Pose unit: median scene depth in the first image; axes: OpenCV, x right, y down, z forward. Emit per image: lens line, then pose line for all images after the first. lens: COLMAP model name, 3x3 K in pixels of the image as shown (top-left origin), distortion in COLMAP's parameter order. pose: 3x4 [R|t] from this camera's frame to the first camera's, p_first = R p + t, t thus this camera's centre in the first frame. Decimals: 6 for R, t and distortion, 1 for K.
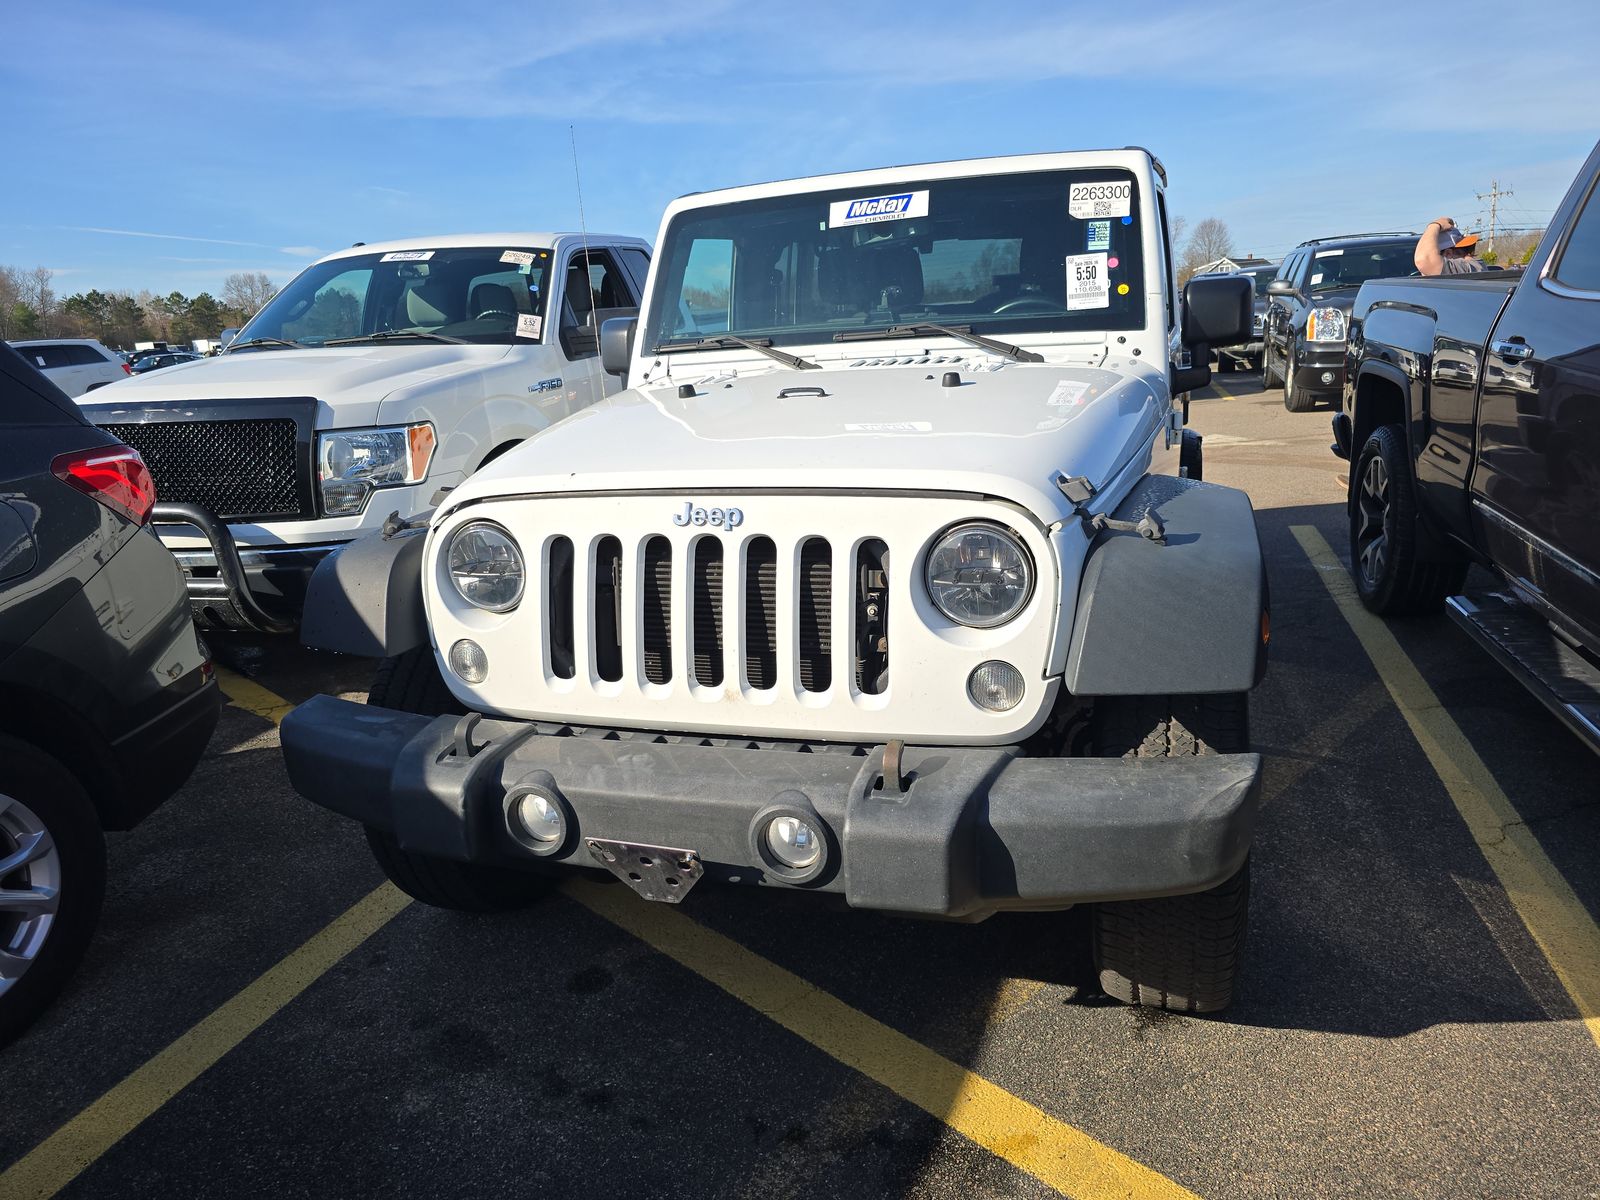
lens RADIAL K [[1080.9, 0, 796.7], [0, 1080.9, 602.7], [0, 0, 1]] dist [0.057326, -0.054255]
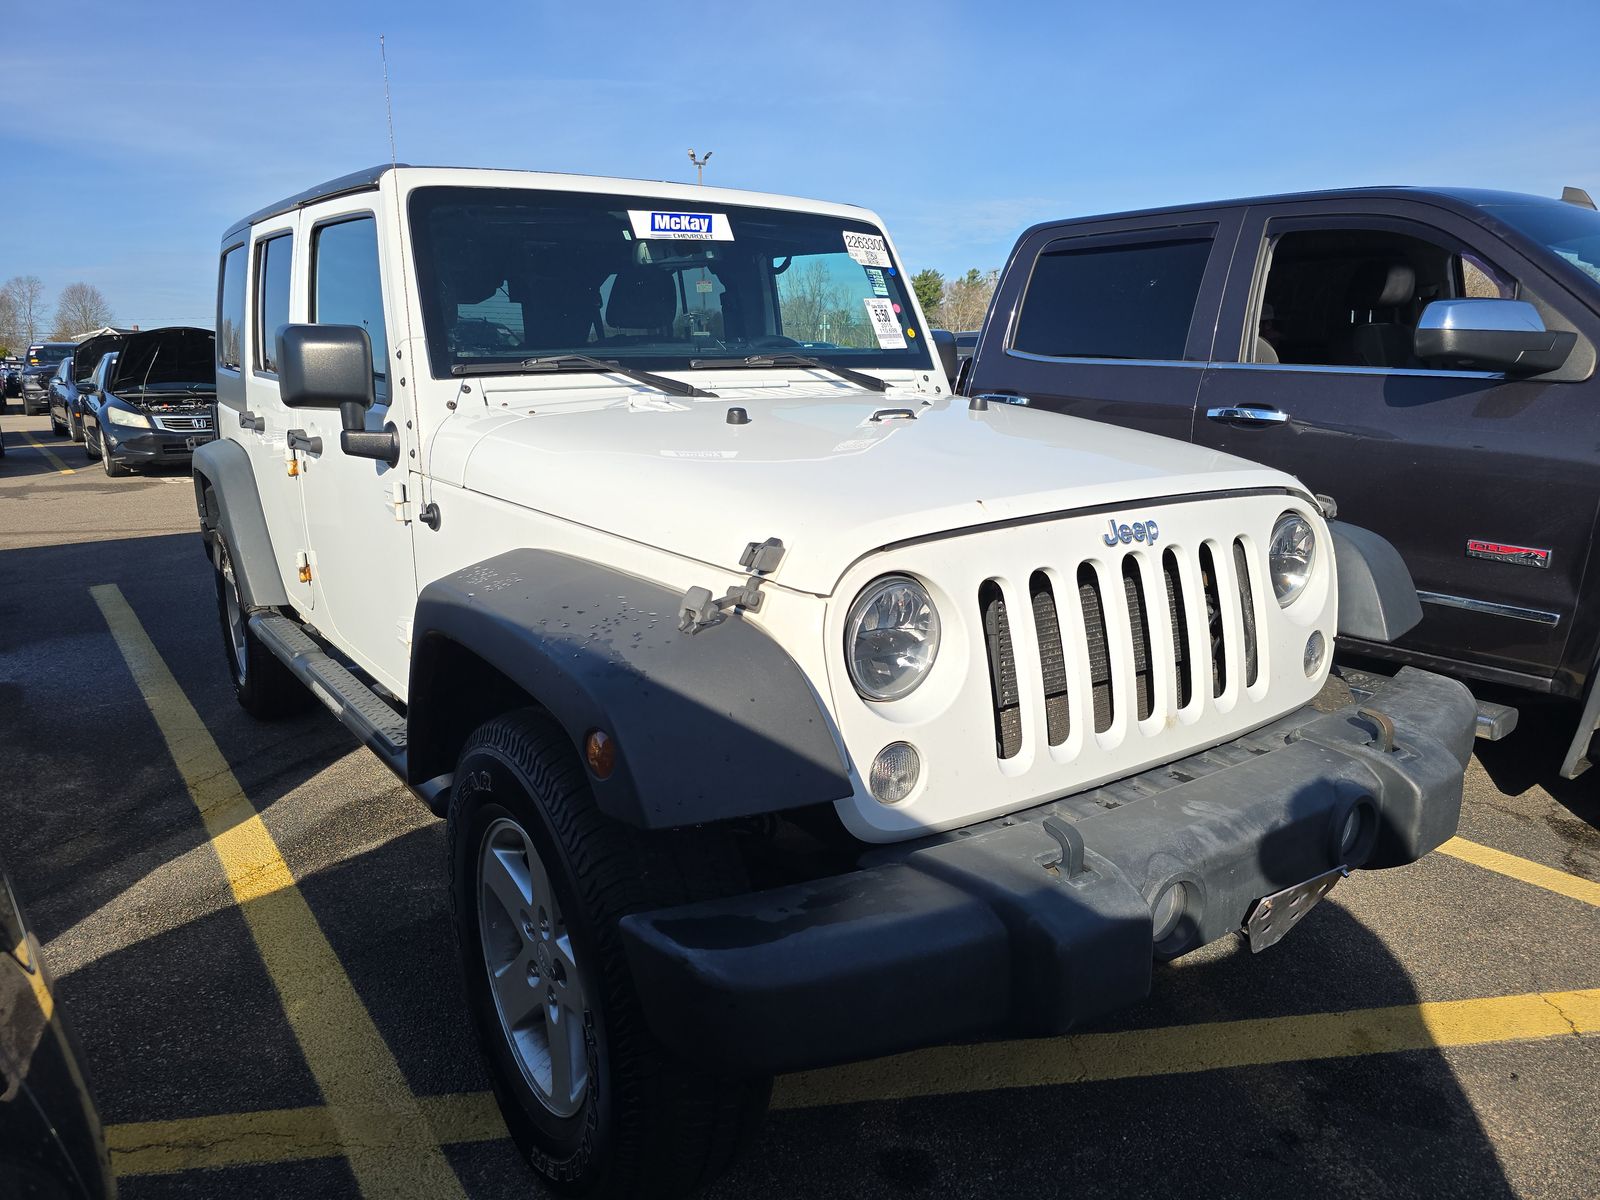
lens RADIAL K [[1080.9, 0, 796.7], [0, 1080.9, 602.7], [0, 0, 1]] dist [0.057326, -0.054255]
pose [[0.602064, -0.124351, 0.788705, -0.665095], [0.178326, 0.983788, 0.018983, -0.060481], [-0.778279, 0.129217, 0.614479, 0.449172]]
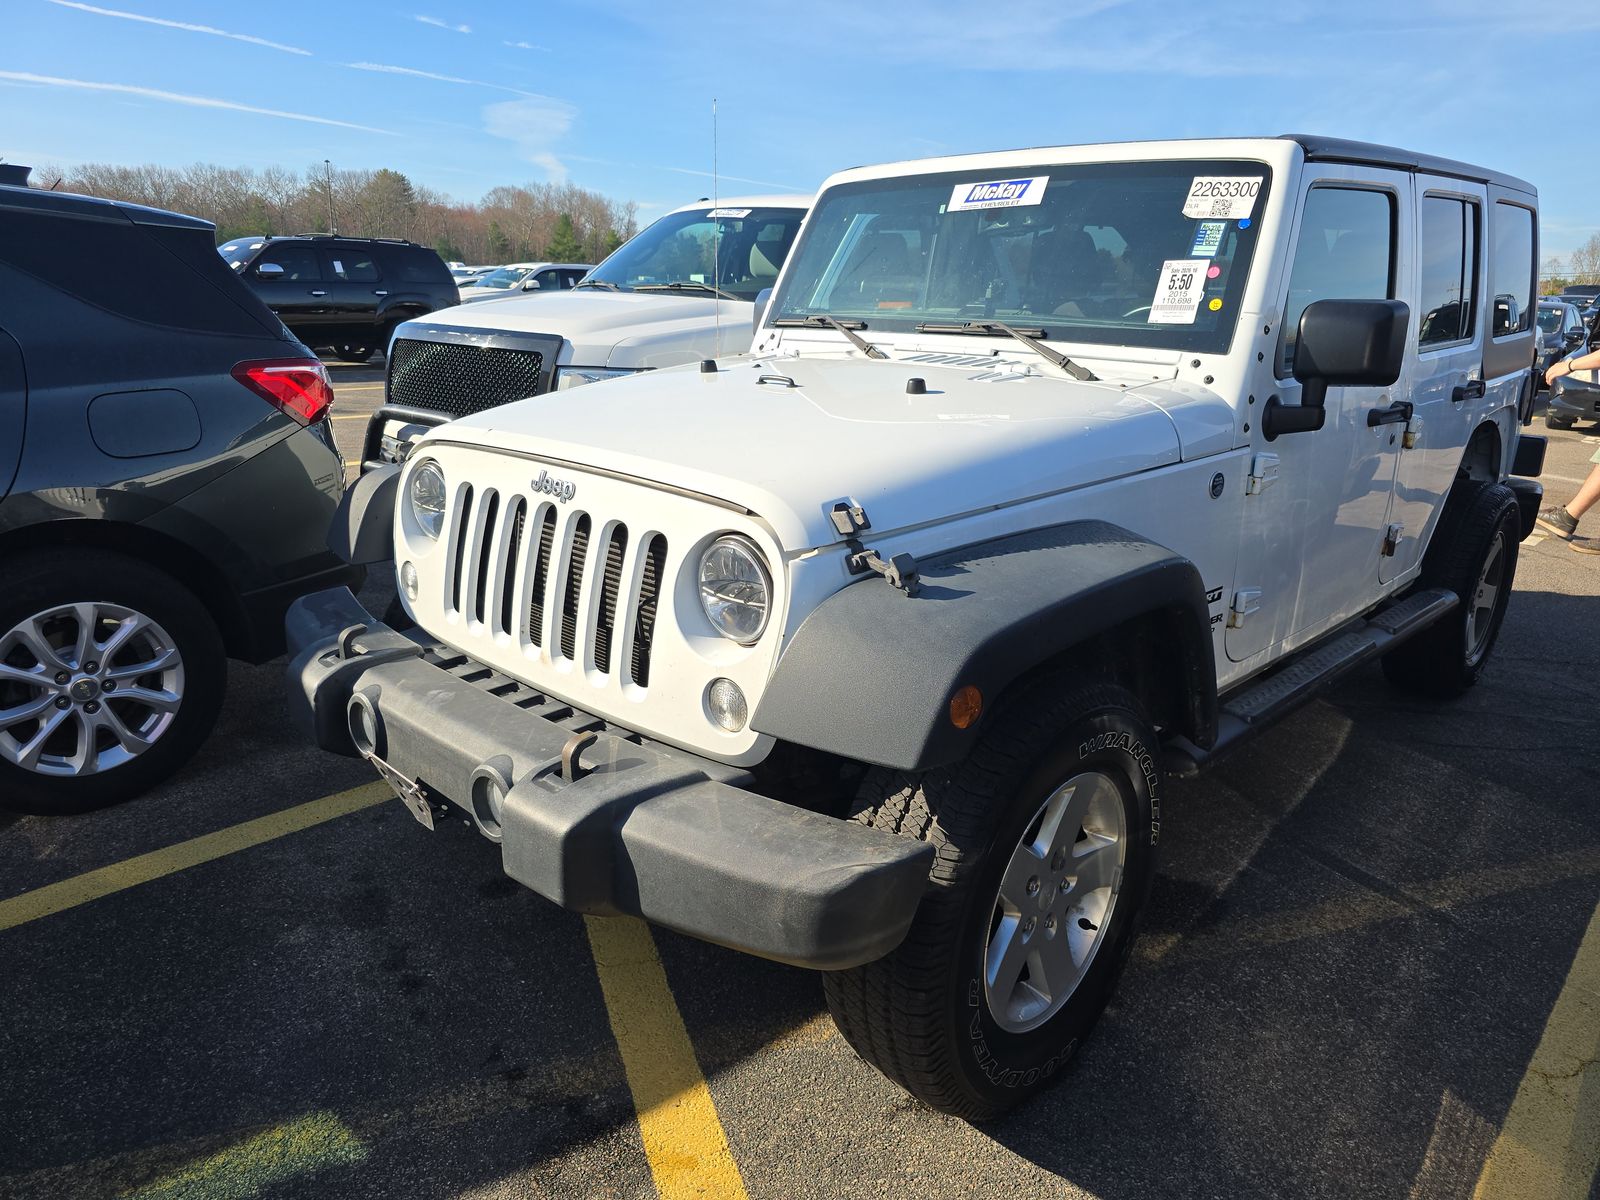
lens RADIAL K [[1080.9, 0, 796.7], [0, 1080.9, 602.7], [0, 0, 1]] dist [0.057326, -0.054255]
pose [[0.900597, 0.196873, -0.387514, 0.379708], [-0.183188, 0.980412, 0.072354, -0.060054], [0.394167, 0.005826, 0.919020, 0.085338]]
